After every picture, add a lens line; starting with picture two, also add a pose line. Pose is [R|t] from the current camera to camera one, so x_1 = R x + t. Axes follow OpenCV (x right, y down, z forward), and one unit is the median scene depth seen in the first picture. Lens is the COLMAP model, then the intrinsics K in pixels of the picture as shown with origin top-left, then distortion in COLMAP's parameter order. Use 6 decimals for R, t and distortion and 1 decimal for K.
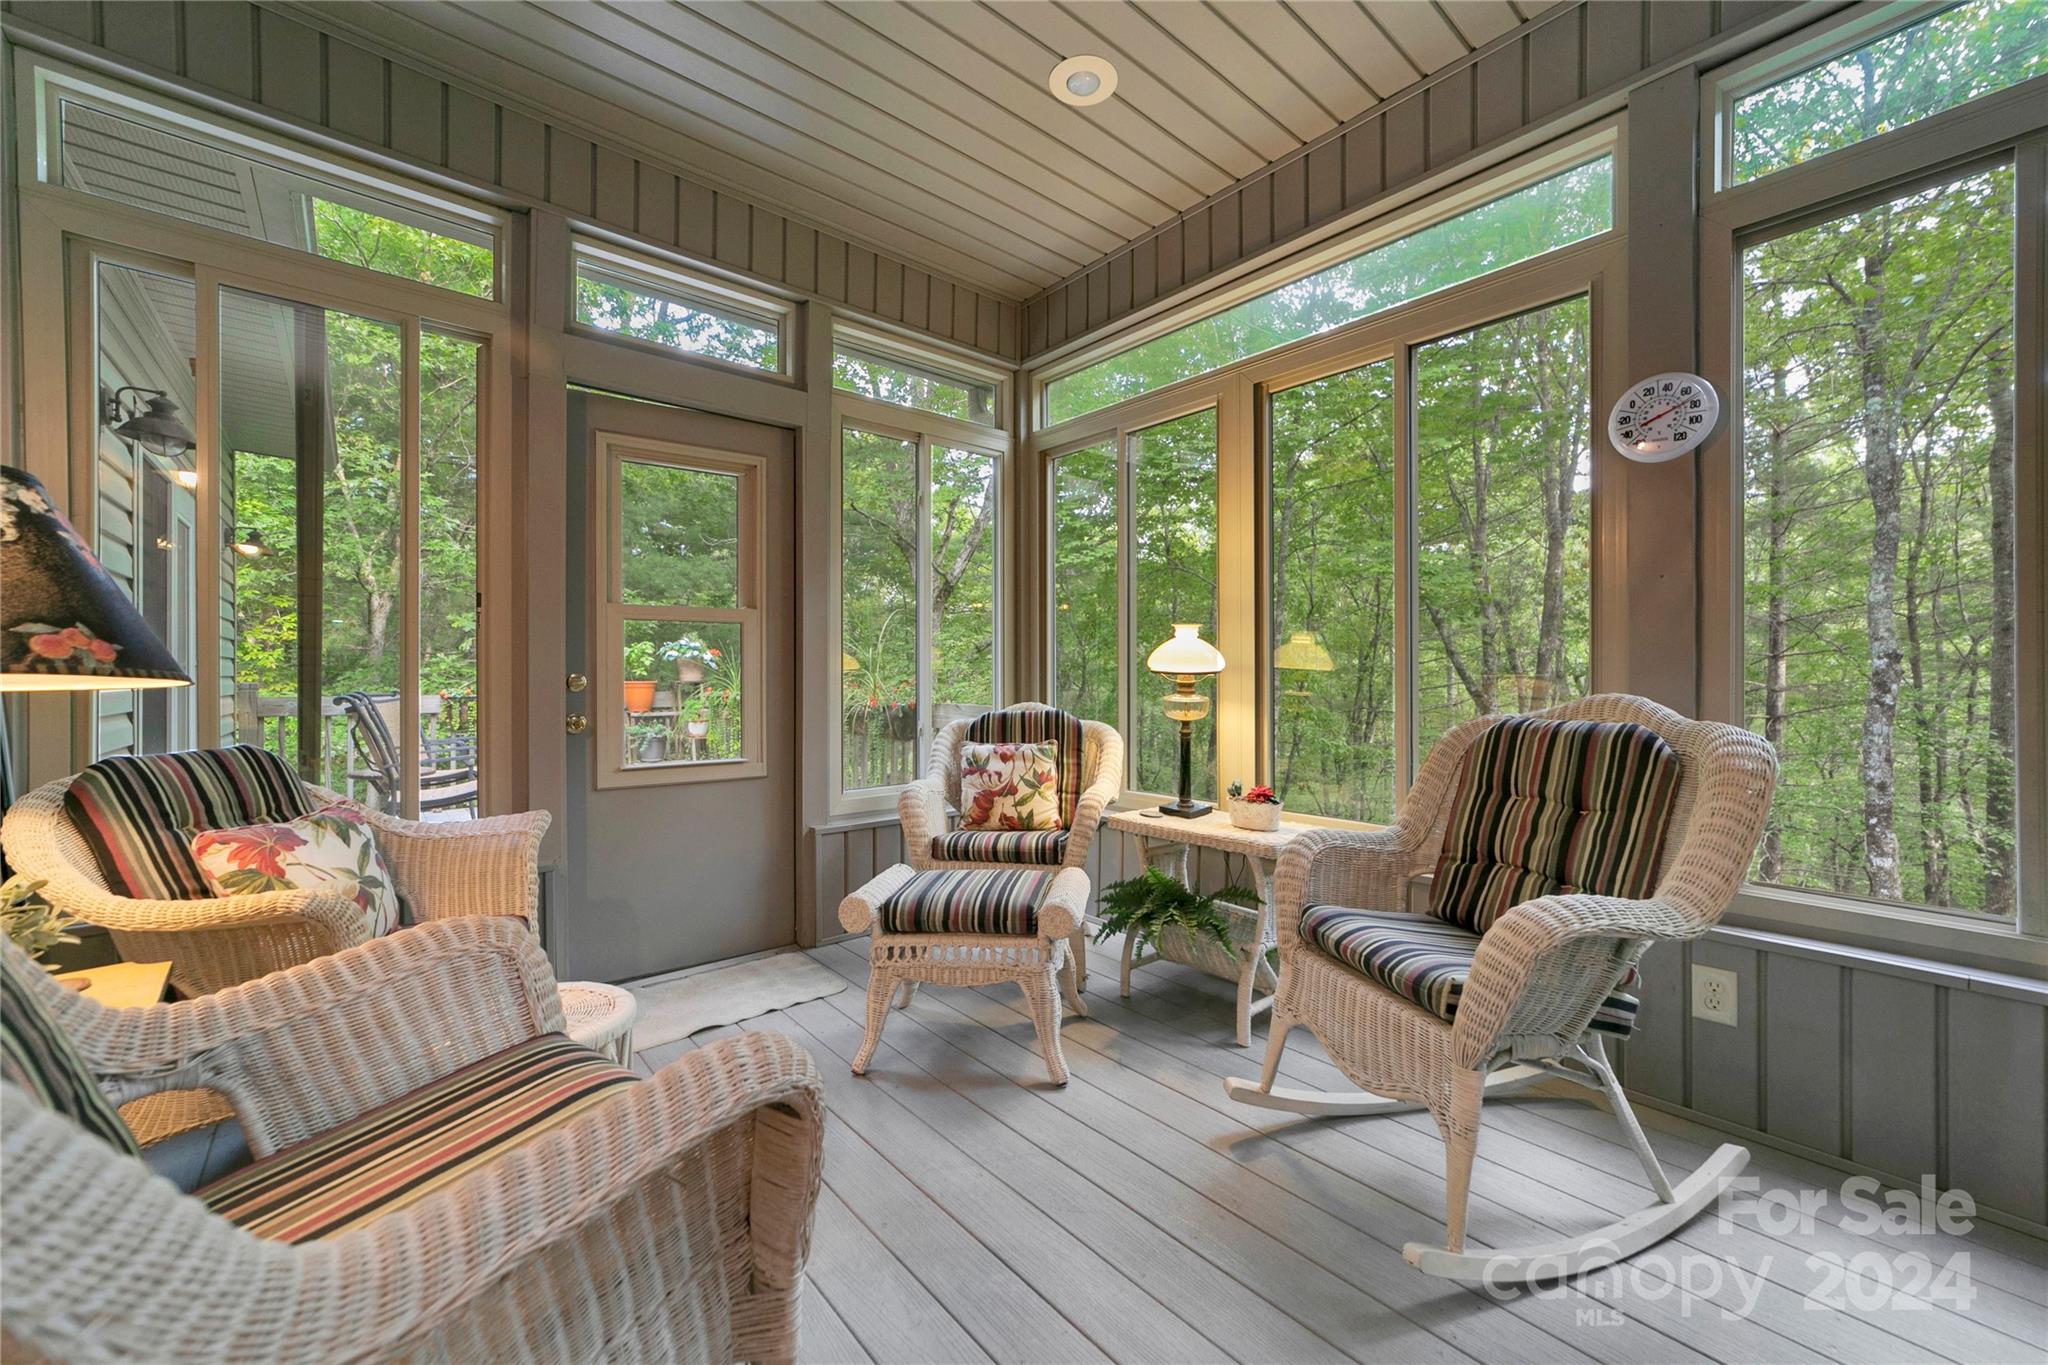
lens RADIAL K [[779.6, 0, 1029.0], [0, 779.6, 675.1], [0, 0, 1]] dist [-0.012052, 0.000247]
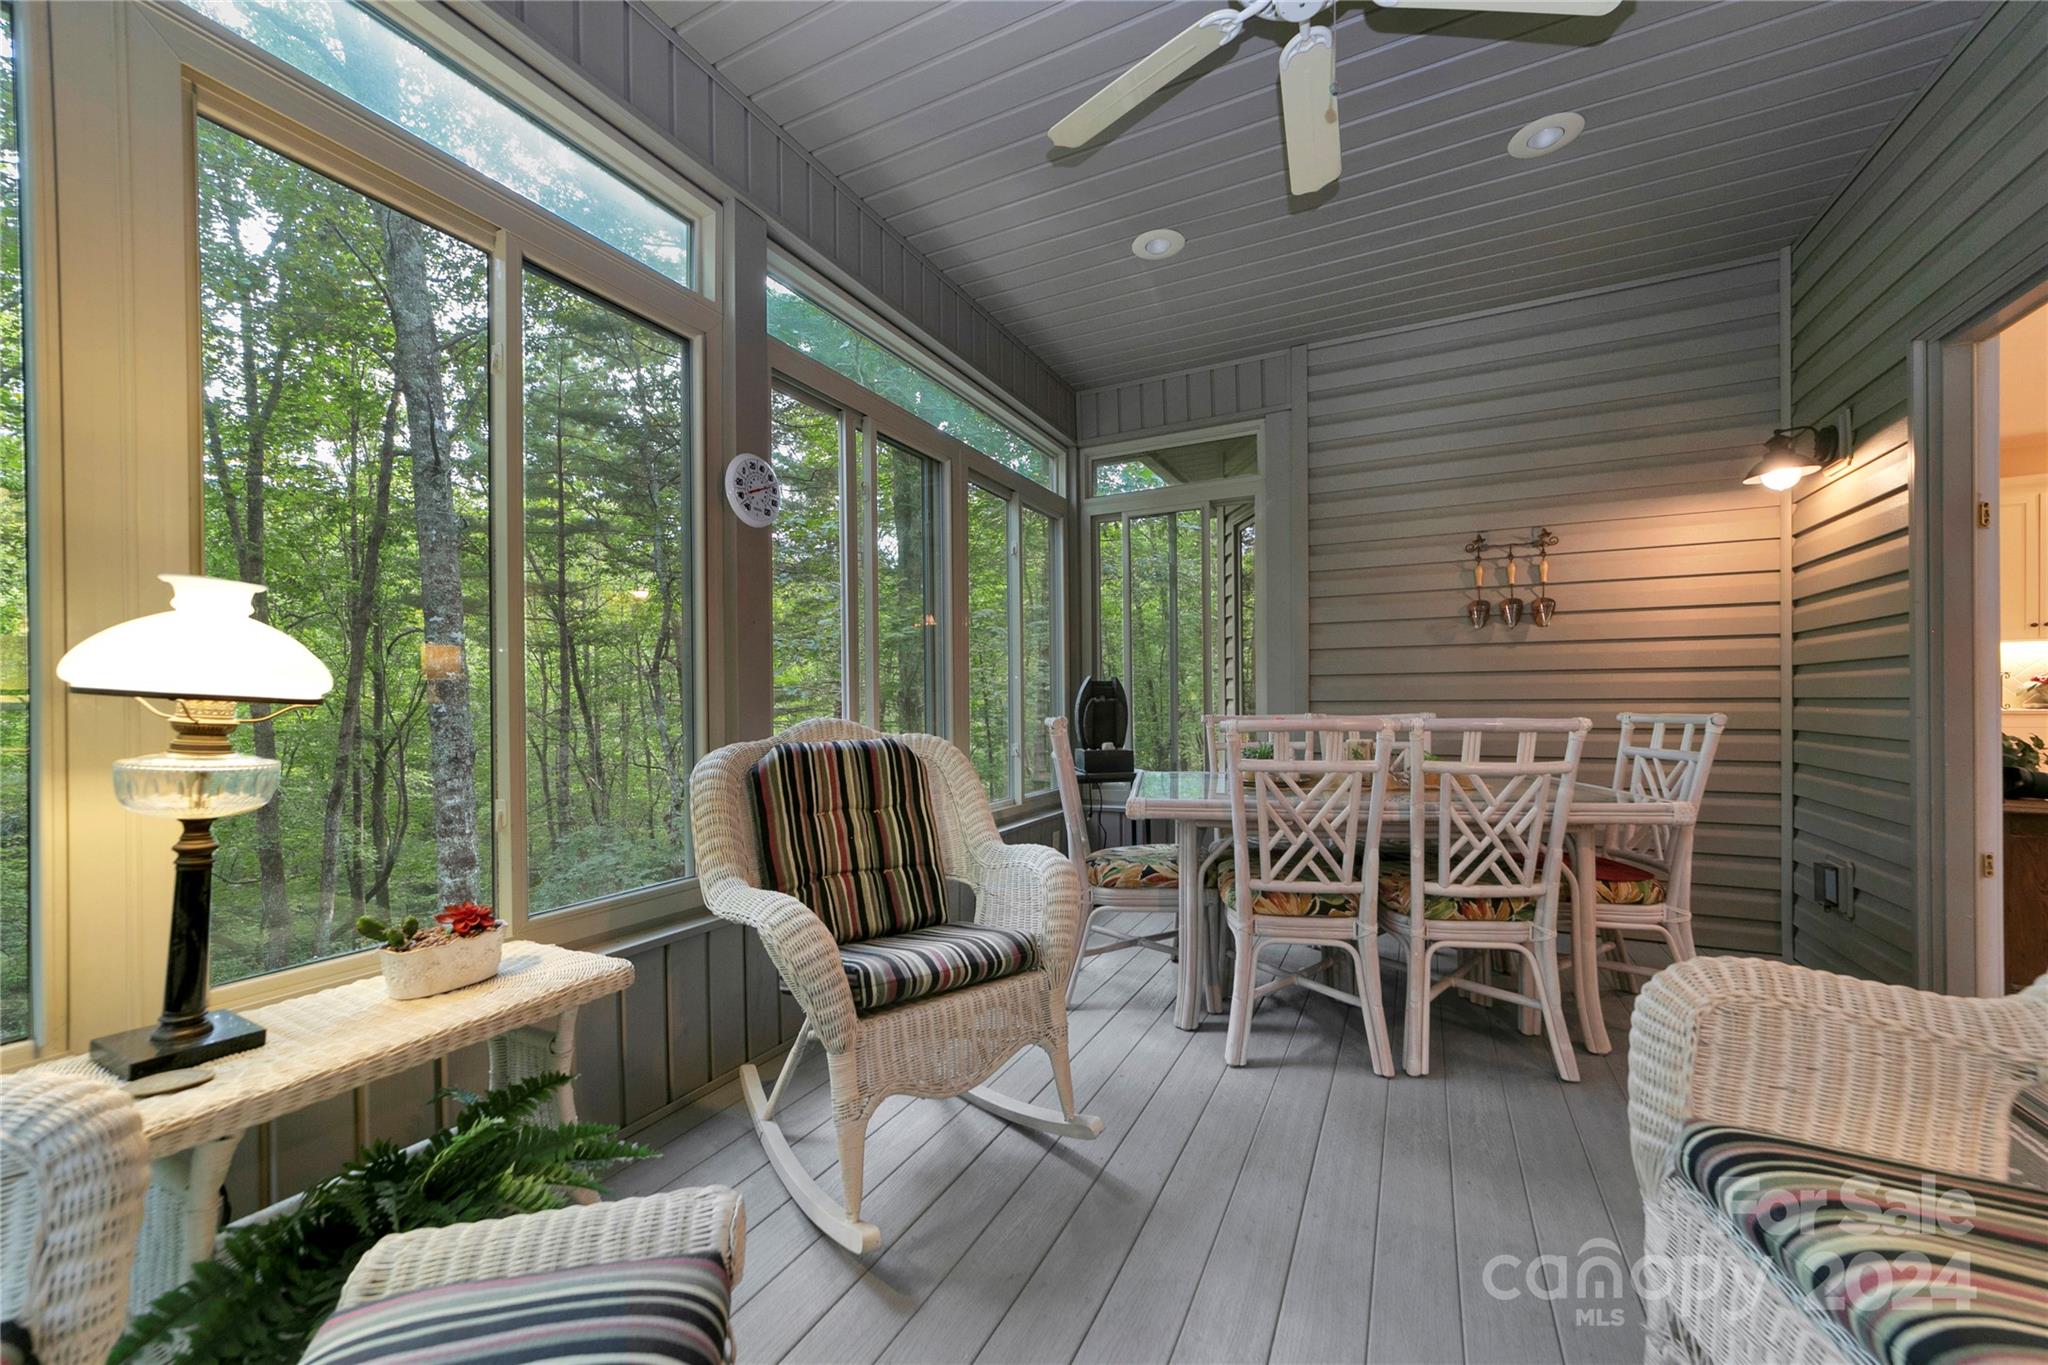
lens RADIAL K [[779.6, 0, 1024.9], [0, 779.6, 700.2], [0, 0, 1]] dist [-0.012052, 0.000247]
pose [[-0.396487, 0.005836, 0.918022, -0.339353], [0.012168, 0.999925, -0.001101, 0.002868], [-0.917960, 0.010734, -0.396528, 0.781320]]
